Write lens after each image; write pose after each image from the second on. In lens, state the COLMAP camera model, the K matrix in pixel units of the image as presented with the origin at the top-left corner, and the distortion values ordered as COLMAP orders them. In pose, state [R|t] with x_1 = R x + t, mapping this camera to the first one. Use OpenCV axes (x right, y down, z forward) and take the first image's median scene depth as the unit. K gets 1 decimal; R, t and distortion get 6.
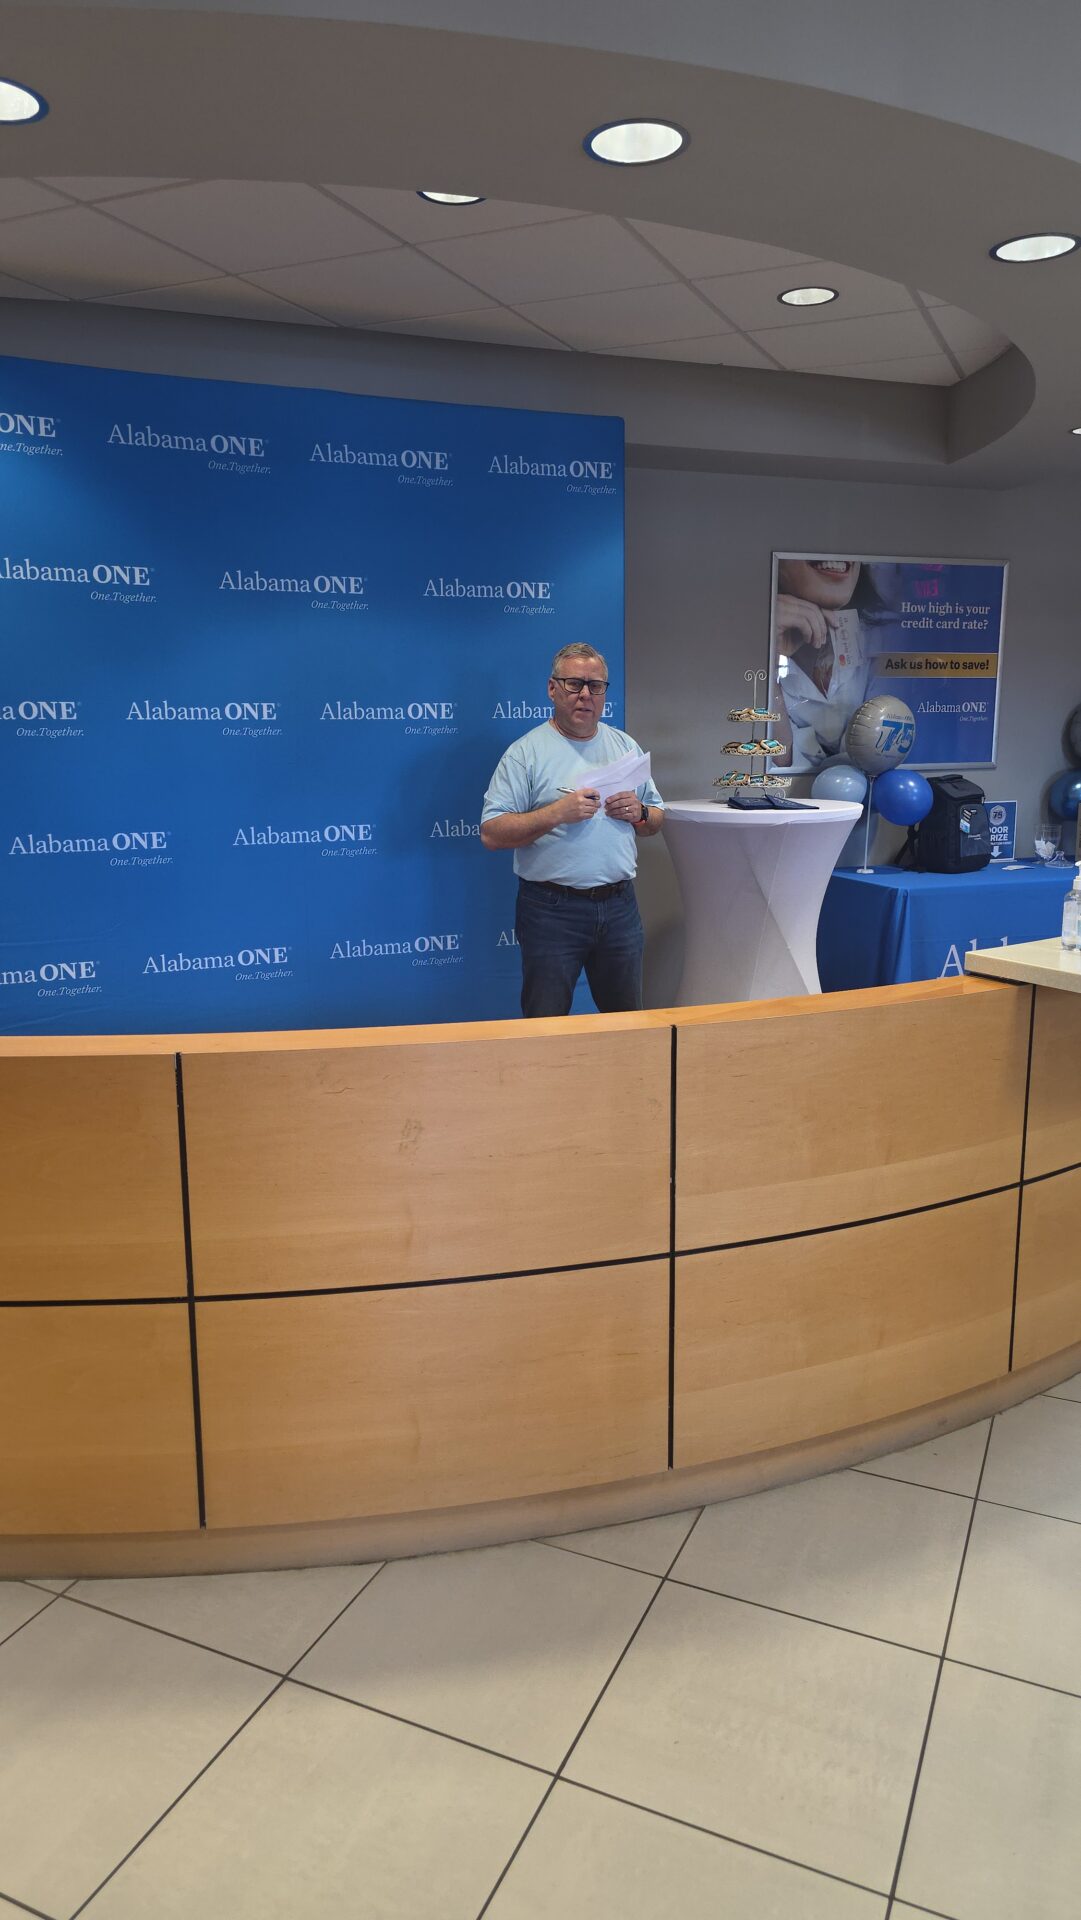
lens RADIAL K [[1298.1, 0, 540.5], [0, 1298.1, 960.0], [0, 0, 1]] dist [0.046806, -0.002663]
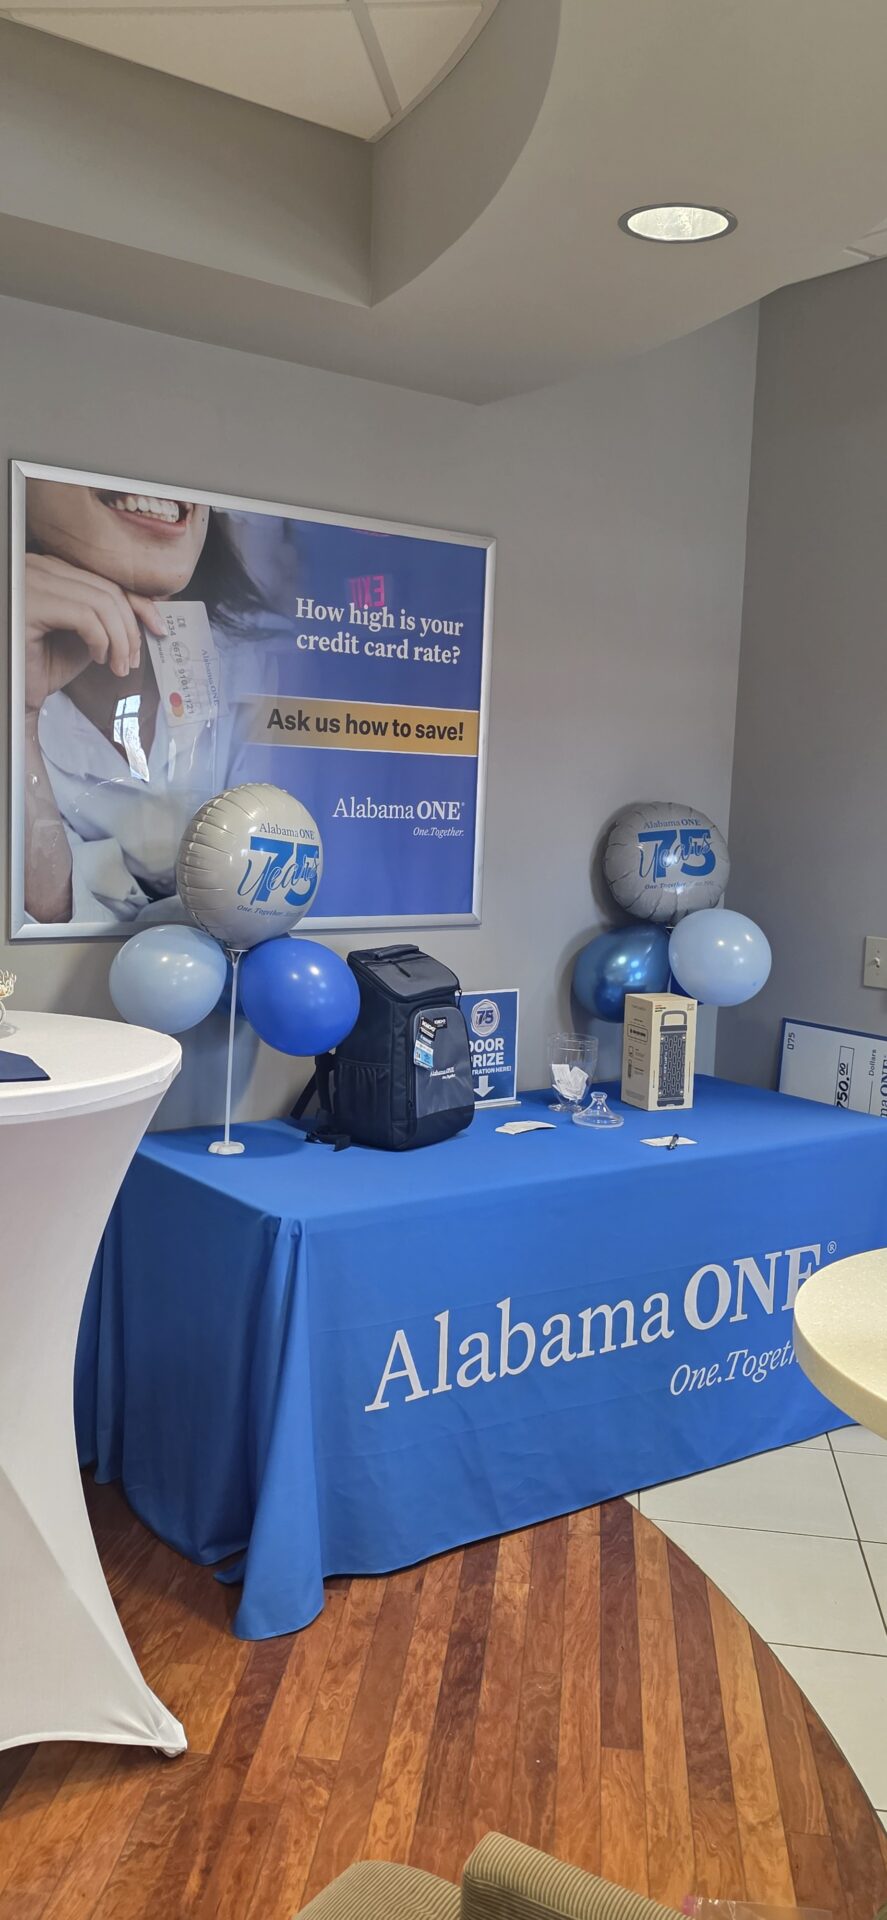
lens RADIAL K [[1563.6, 0, 408.8], [0, 1563.6, 963.0], [0, 0, 1]] dist [0.142183, -0.369048]
pose [[0.957676, 0.006269, 0.287780, 0.151550], [0.013262, 0.997740, -0.065867, -0.098673], [-0.287542, 0.066896, 0.955429, 0.441306]]
